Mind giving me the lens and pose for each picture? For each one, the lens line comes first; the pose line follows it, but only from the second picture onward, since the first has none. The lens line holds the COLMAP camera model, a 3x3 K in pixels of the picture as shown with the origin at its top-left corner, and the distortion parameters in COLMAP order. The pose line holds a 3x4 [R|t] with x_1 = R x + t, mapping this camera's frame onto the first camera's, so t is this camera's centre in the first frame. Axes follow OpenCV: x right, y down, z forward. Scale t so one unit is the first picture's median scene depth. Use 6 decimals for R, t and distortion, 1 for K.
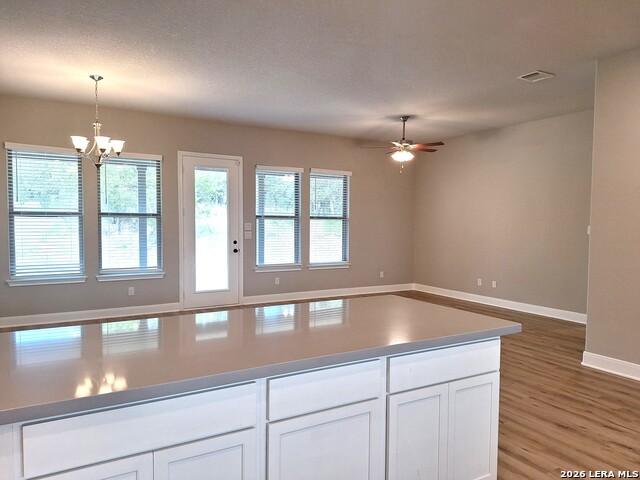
lens RADIAL K [[430.3, 0, 306.1], [0, 430.3, 239.3], [0, 0, 1]] dist [0.003350, -0.000395]
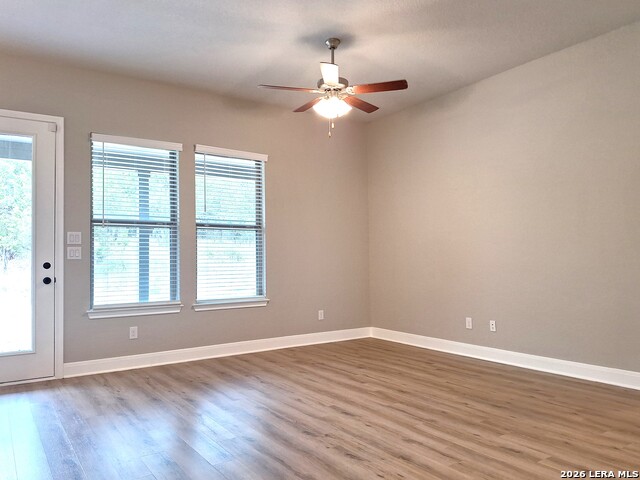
lens RADIAL K [[443.5, 0, 322.2], [0, 443.5, 242.8], [0, 0, 1]] dist [0.003670, -0.002230]
pose [[0.996096, -0.017322, 0.086557, 0.143061], [0.024482, 0.996302, -0.082357, 0.033622], [-0.084810, 0.084155, 0.992837, 0.389263]]
